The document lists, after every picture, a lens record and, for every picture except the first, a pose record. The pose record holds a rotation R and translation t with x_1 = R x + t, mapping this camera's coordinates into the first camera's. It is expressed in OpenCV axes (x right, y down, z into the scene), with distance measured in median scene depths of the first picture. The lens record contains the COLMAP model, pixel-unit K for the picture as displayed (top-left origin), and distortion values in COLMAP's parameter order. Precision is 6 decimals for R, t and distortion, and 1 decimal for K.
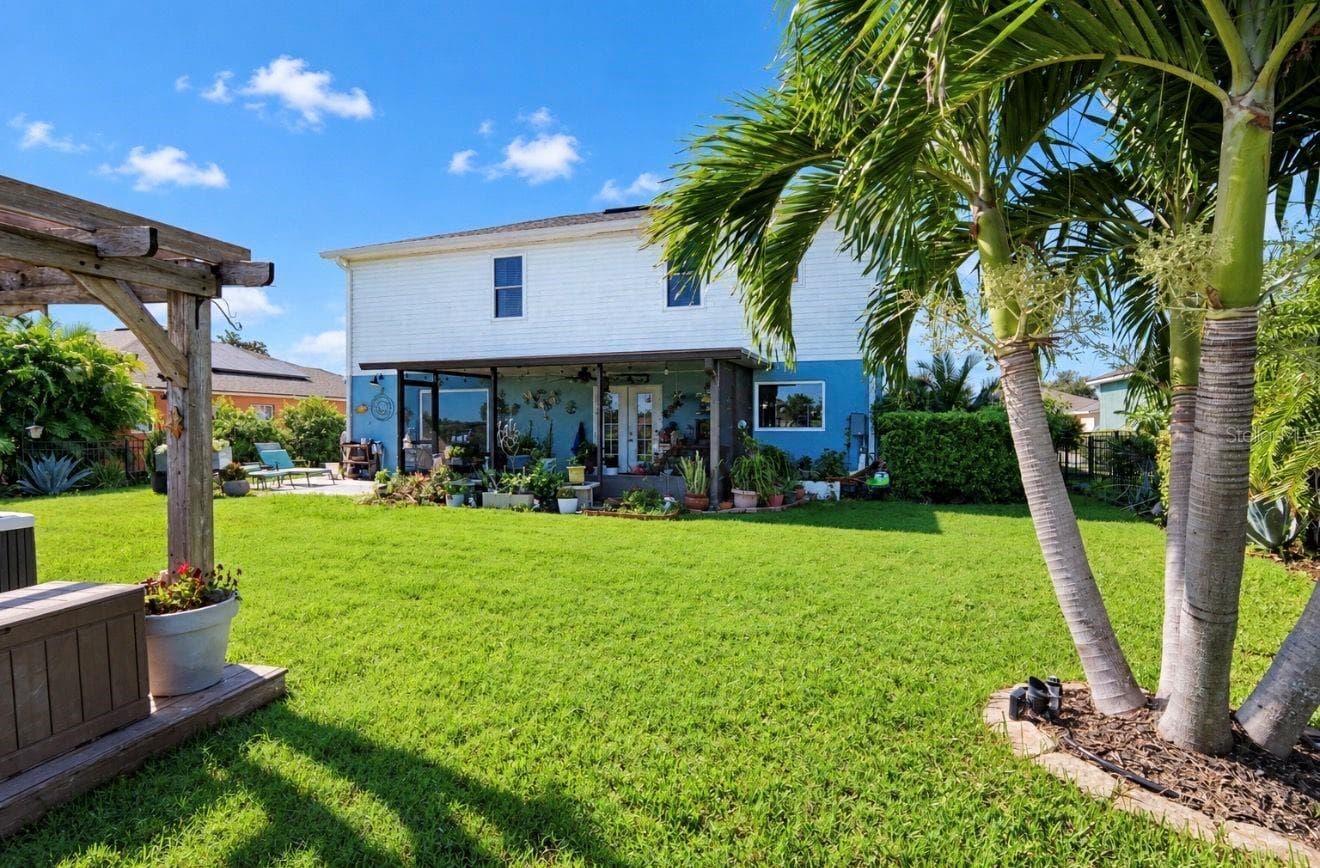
lens RADIAL K [[582.3, 0, 660.0], [0, 582.3, 434.0], [0, 0, 1]] dist [-0.000057, -0.000012]
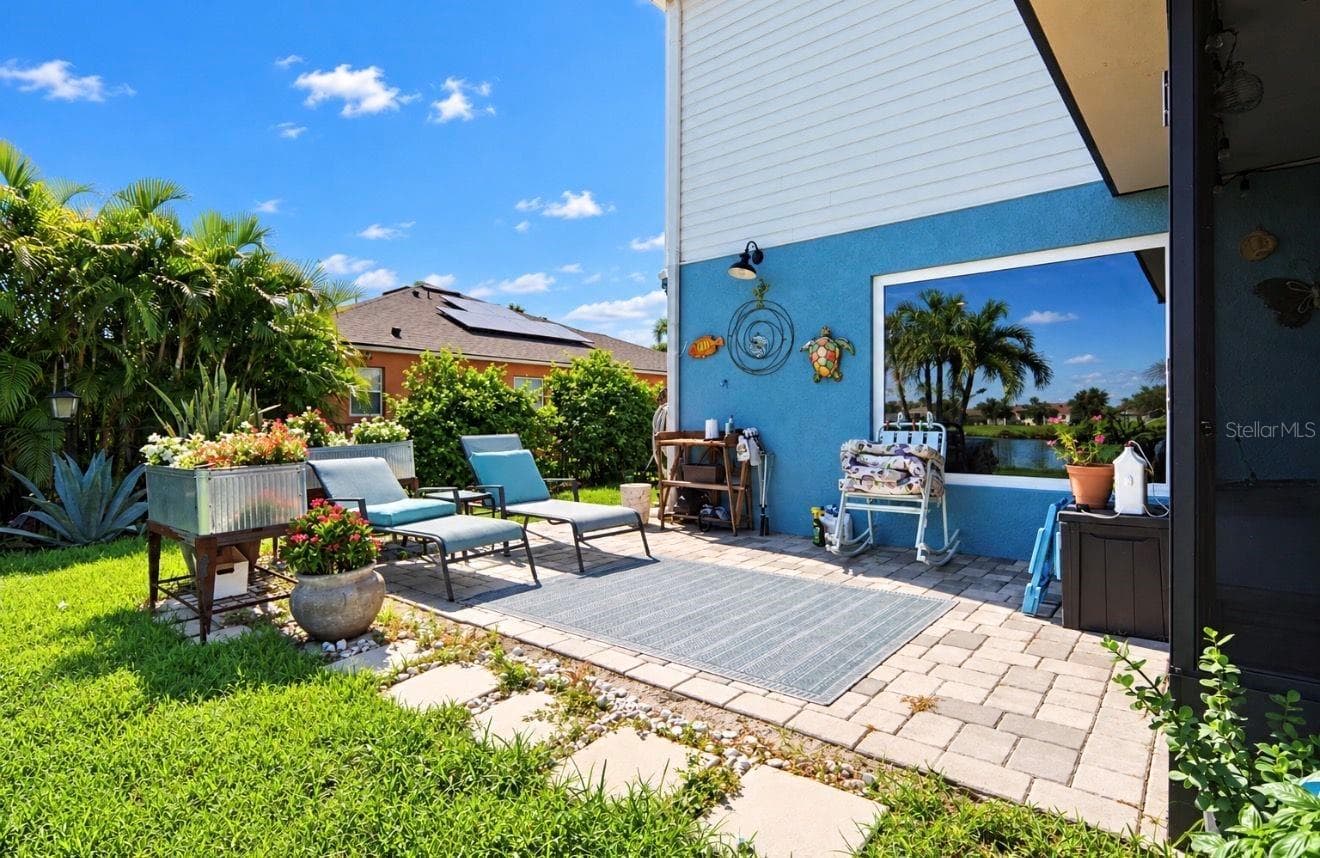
lens RADIAL K [[661.6, 0, 660.0], [0, 661.6, 429.0], [0, 0, 1]] dist [-0.000873, -0.000107]
pose [[0.908102, 0.000402, -0.418748, -0.353281], [0.002549, 0.999976, 0.006488, 0.009191], [0.418741, -0.006959, 0.908079, 0.583462]]
